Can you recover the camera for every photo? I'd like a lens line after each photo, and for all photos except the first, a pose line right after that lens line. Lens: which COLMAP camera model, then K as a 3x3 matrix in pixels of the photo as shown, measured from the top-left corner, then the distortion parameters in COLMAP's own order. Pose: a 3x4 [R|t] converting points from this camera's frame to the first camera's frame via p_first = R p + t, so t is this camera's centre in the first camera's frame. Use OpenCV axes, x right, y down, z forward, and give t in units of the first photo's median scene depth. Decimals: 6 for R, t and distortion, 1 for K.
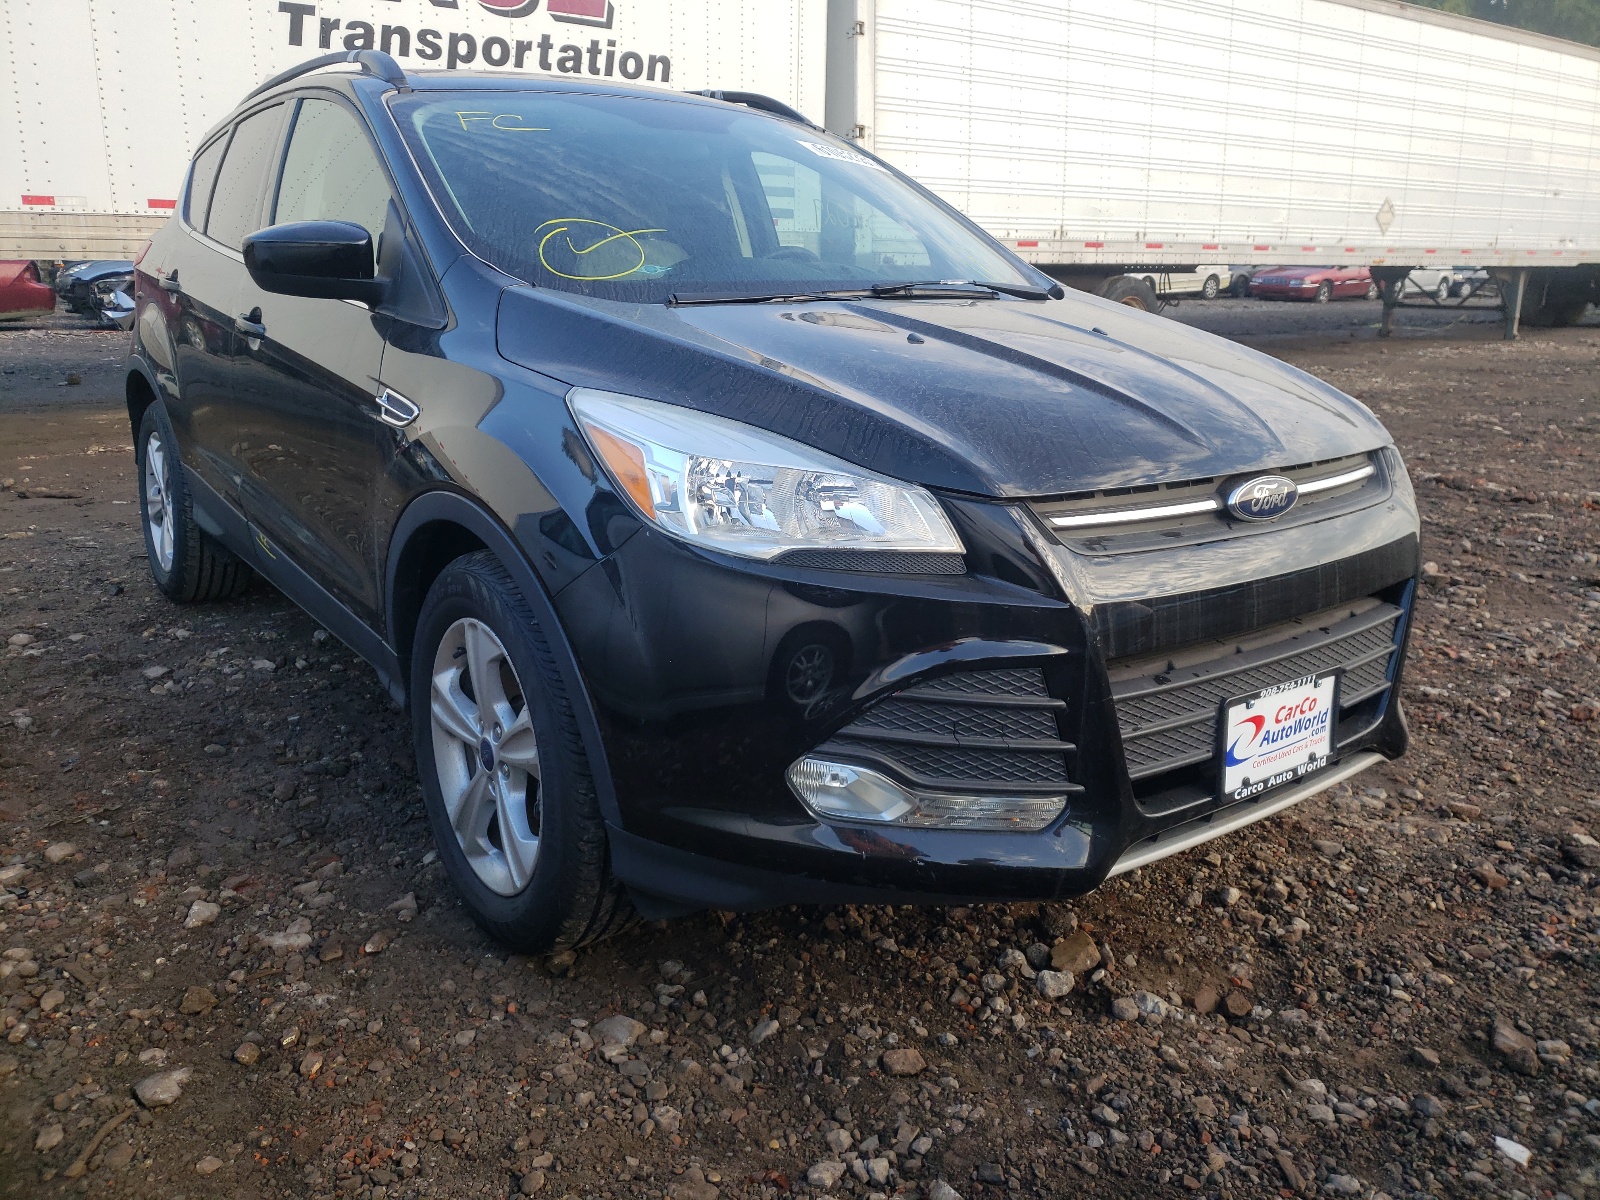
lens RADIAL K [[1209.0, 0, 793.8], [0, 1209.0, 607.3], [0, 0, 1]] dist [-0.000441, 0.005849]
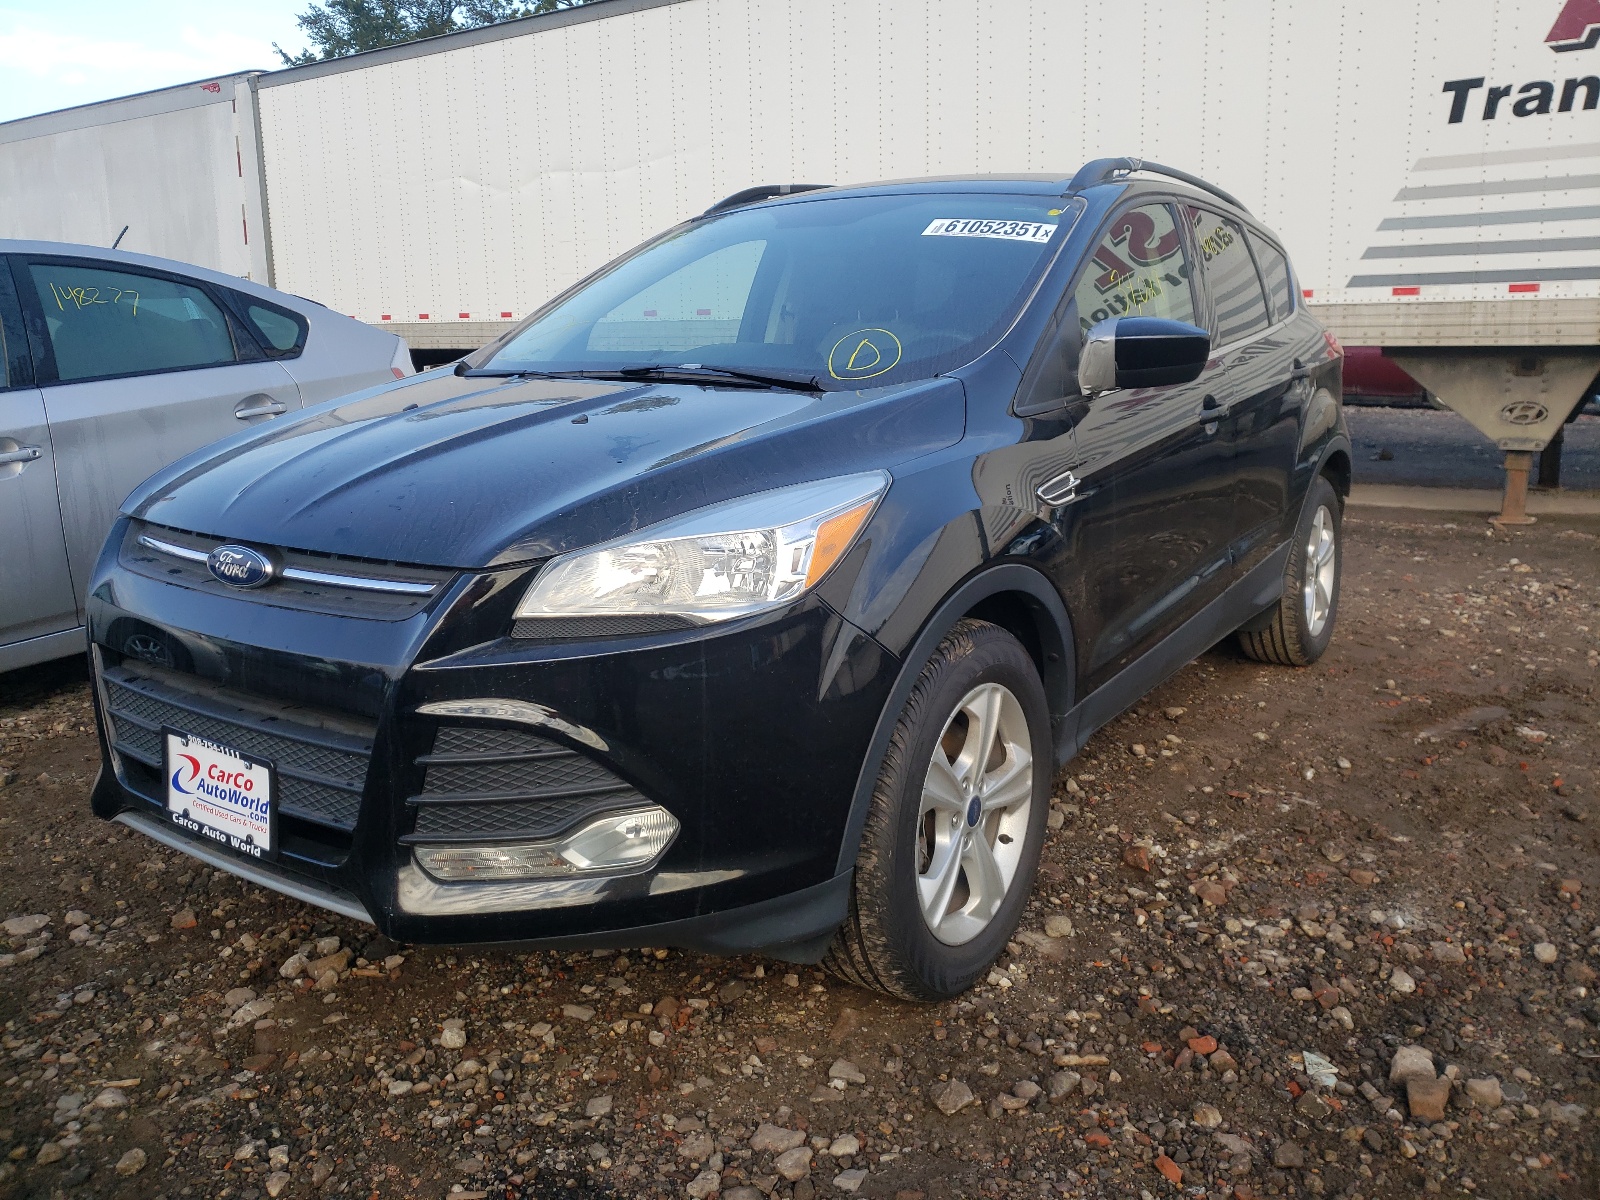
lens RADIAL K [[1209.0, 0, 792.3], [0, 1209.0, 590.8], [0, 0, 1]] dist [-0.000441, 0.005849]
pose [[0.331039, 0.181175, -0.926061, 1.441939], [-0.252709, 0.962568, 0.097981, -0.278966], [0.909149, 0.201588, 0.364432, 0.991964]]
